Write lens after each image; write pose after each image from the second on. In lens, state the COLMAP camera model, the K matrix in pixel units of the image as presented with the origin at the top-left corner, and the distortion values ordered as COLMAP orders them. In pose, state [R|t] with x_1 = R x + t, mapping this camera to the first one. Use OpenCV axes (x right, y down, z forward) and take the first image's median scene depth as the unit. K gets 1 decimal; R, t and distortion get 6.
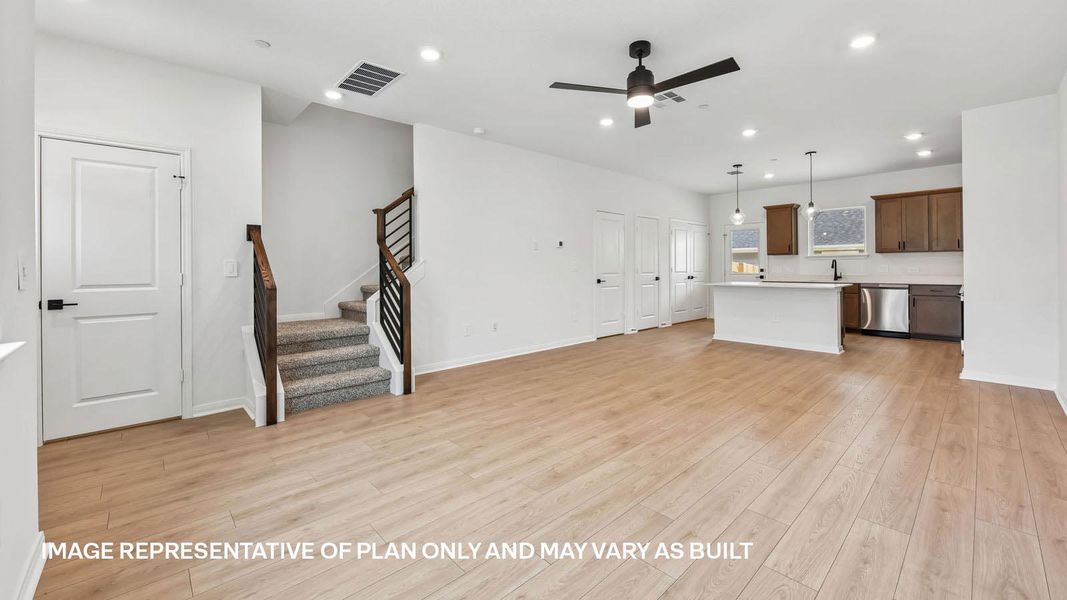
lens RADIAL K [[424.2, 0, 547.9], [0, 424.2, 264.4], [0, 0, 1]] dist [-0.001968, -0.000157]
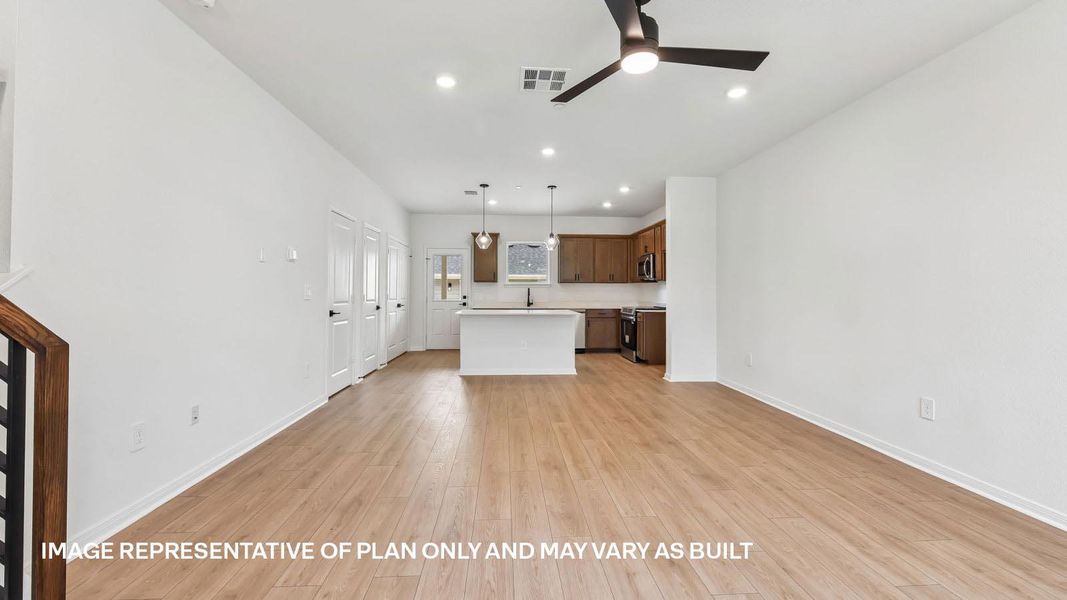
lens RADIAL K [[431.1, 0, 538.9], [0, 431.1, 279.9], [0, 0, 1]] dist [-0.001678, -0.000462]
pose [[0.647701, 0.031533, 0.761242, -0.199940], [-0.013567, 0.999462, -0.029858, 0.001639], [-0.761774, 0.009011, 0.647781, 0.300076]]
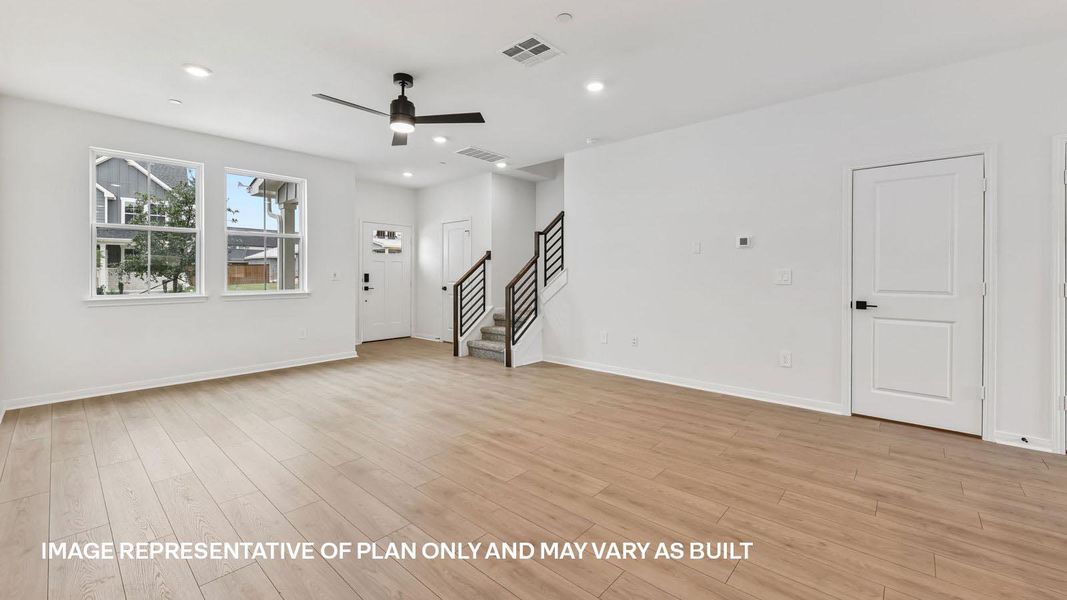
lens RADIAL K [[431.1, 0, 538.9], [0, 431.1, 279.9], [0, 0, 1]] dist [-0.001678, -0.000462]
pose [[0.061141, 0.020908, -0.997910, 0.623240], [0.003594, 0.999769, 0.021167, -0.004684], [0.998123, -0.004881, 0.061051, 0.585648]]
